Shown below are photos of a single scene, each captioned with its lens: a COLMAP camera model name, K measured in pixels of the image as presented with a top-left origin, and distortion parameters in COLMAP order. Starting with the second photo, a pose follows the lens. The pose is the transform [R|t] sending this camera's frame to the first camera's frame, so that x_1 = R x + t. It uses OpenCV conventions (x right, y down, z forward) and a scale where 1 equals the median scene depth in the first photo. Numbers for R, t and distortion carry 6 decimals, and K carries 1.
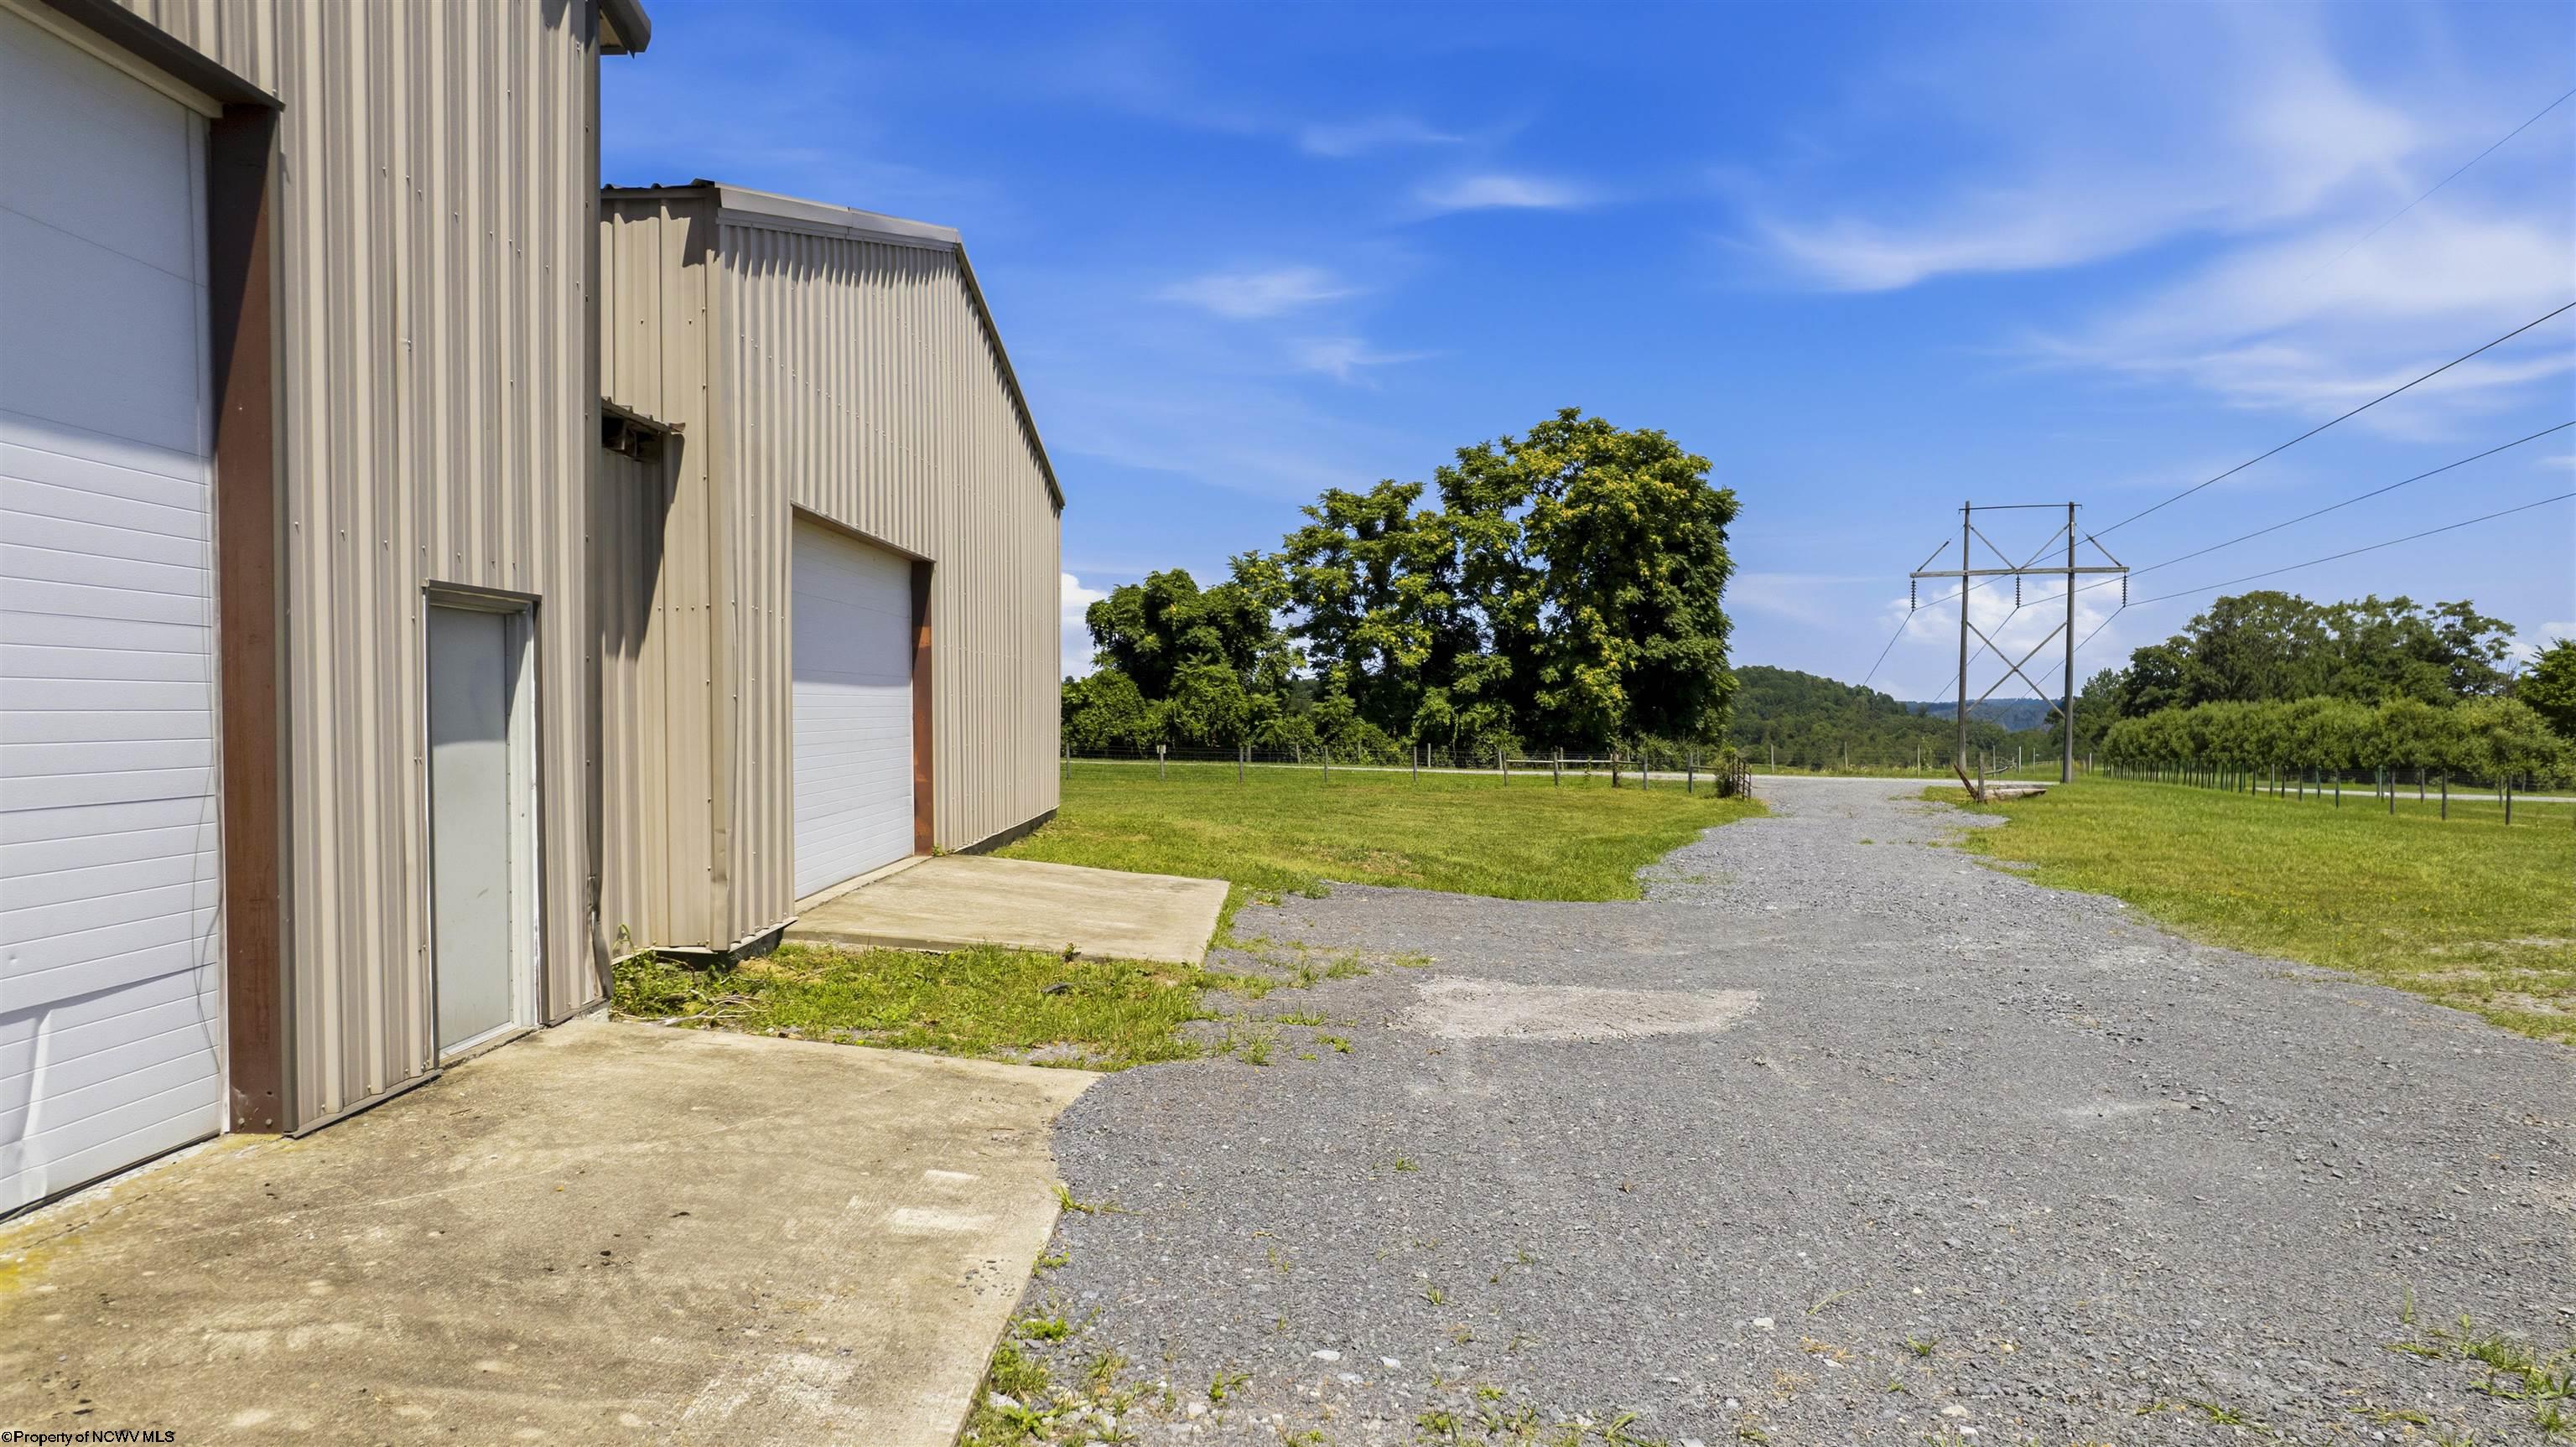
lens RADIAL K [[1647.9, 0, 1270.9], [0, 1647.9, 739.5], [0, 0, 1]] dist [-0.071241, 0.060873]
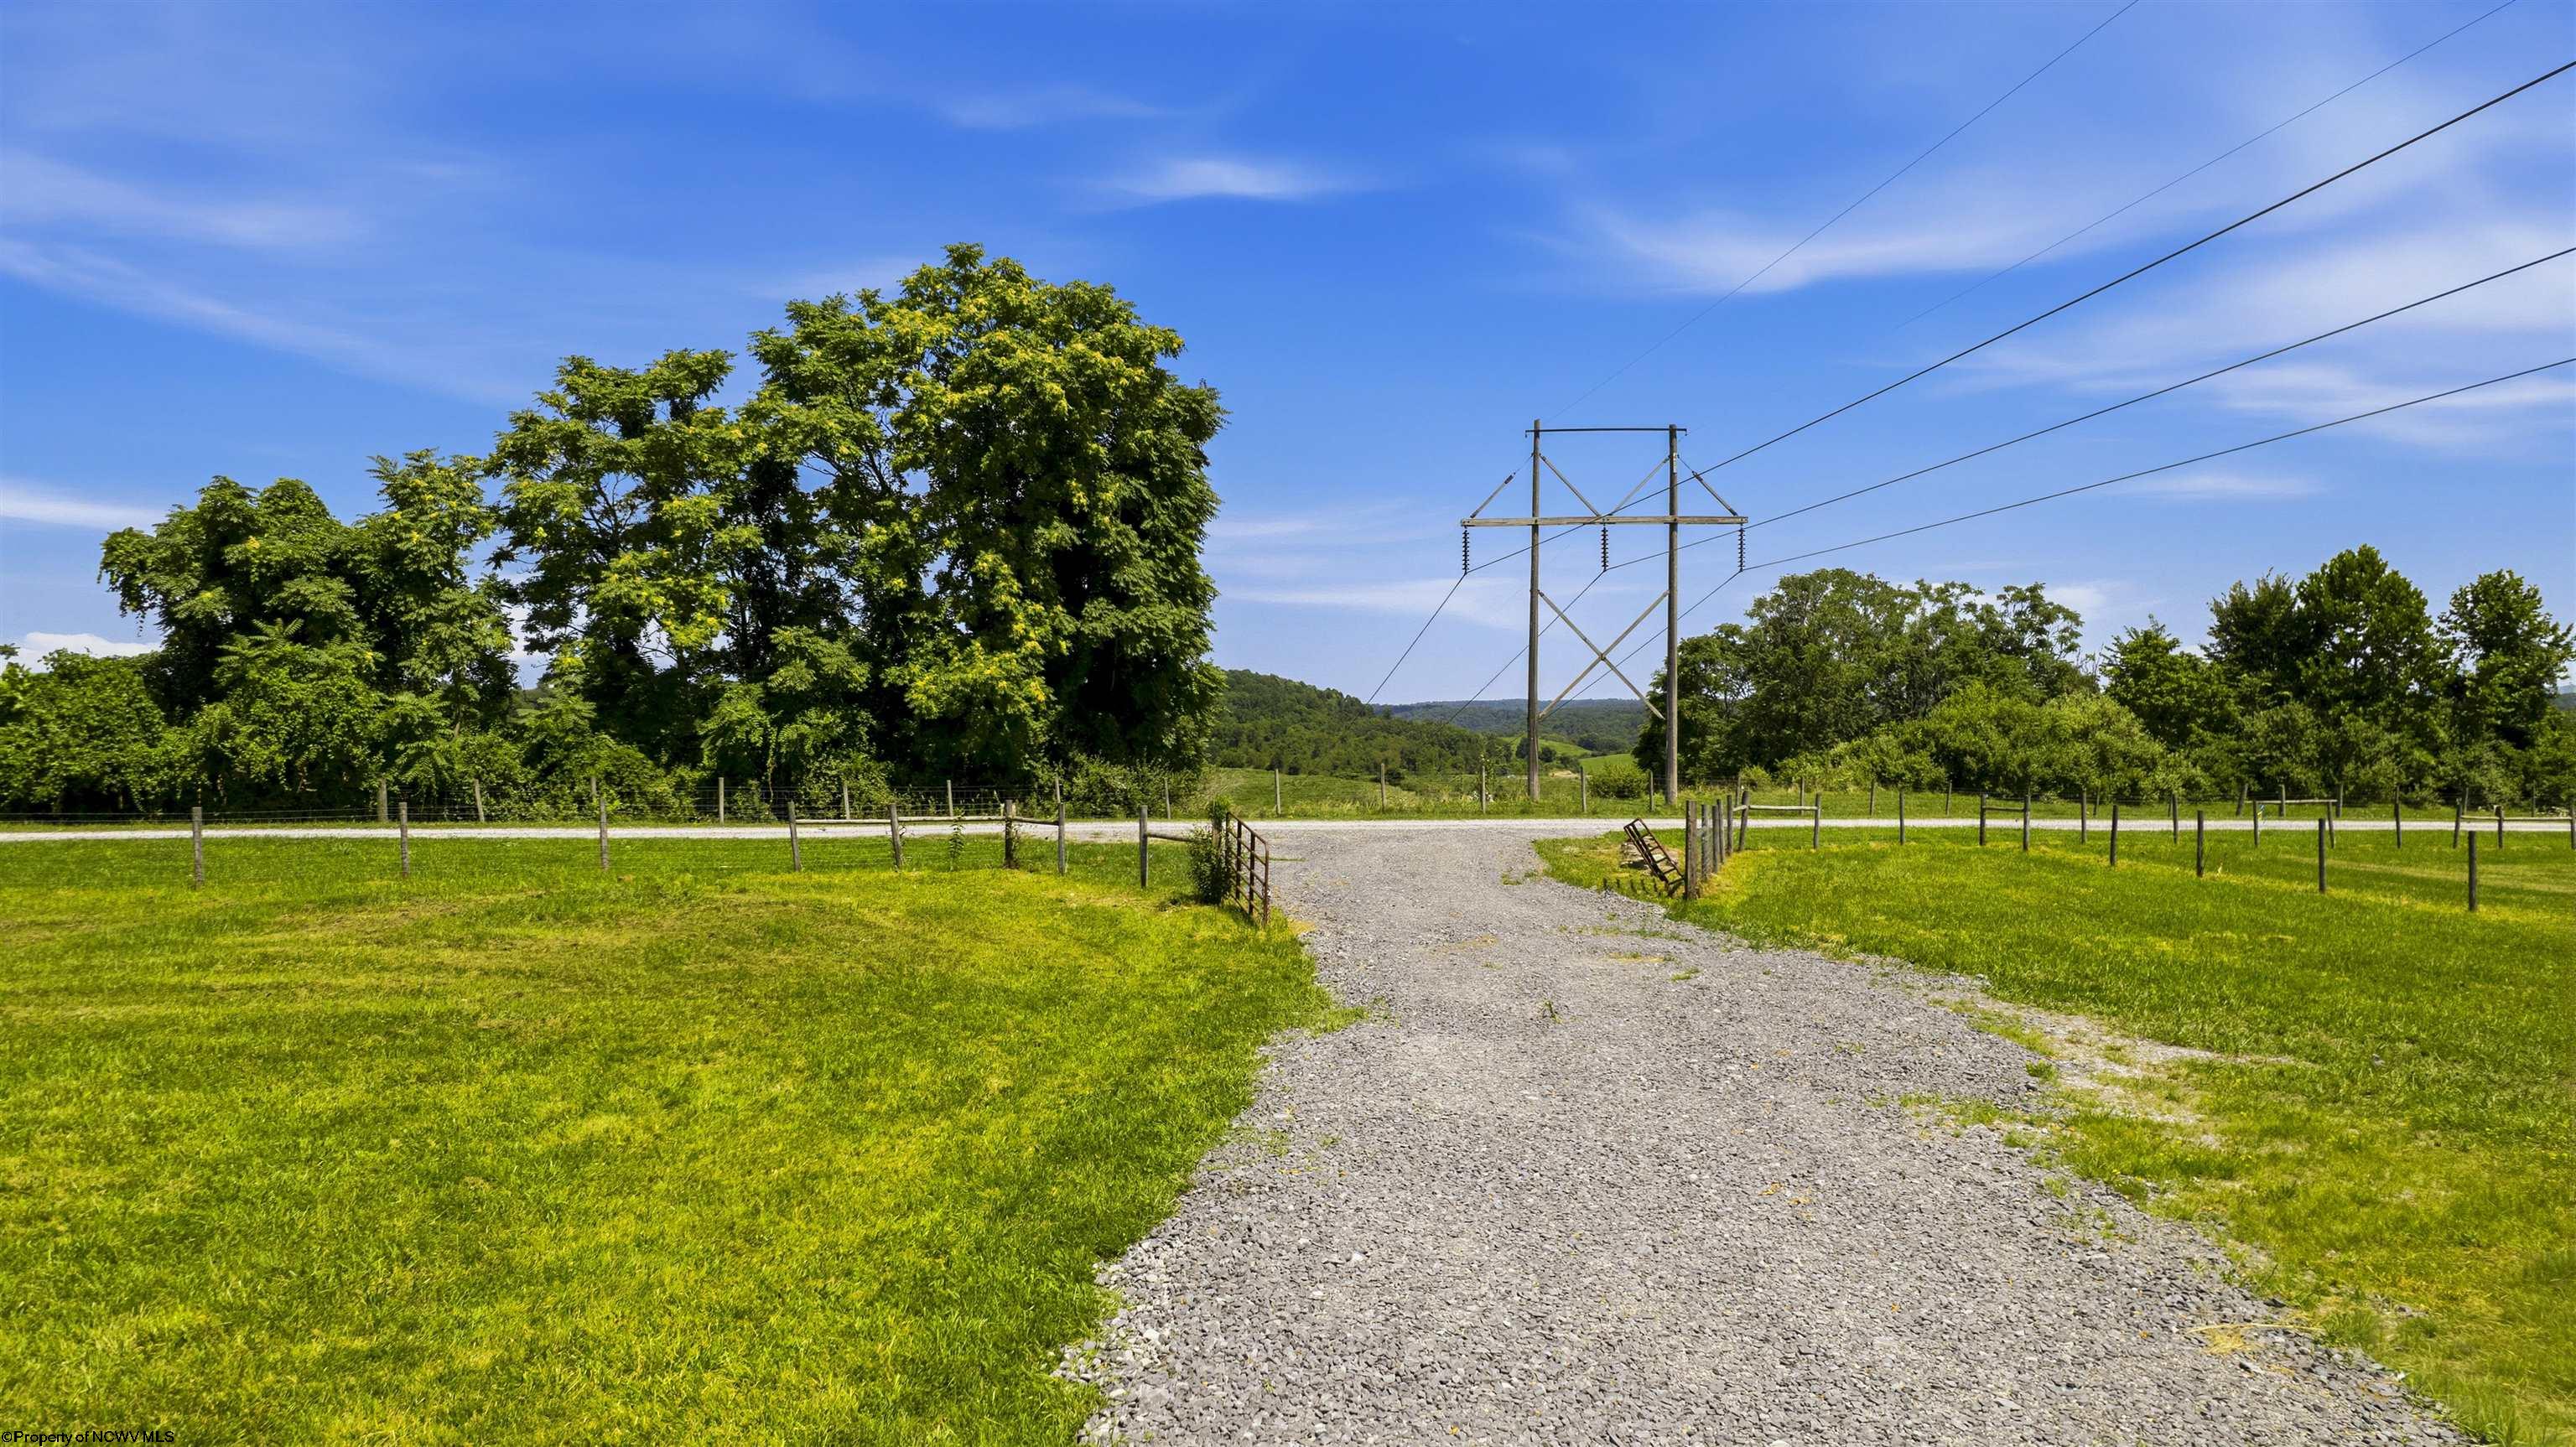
lens RADIAL K [[1623.0, 0, 1288.9], [0, 1623.0, 742.6], [0, 0, 1]] dist [-0.031465, -0.000013]
pose [[0.948499, -0.011735, 0.316563, 0.102076], [0.011981, 0.999928, 0.001172, -0.008156], [-0.316554, 0.002681, 0.948571, 0.371358]]
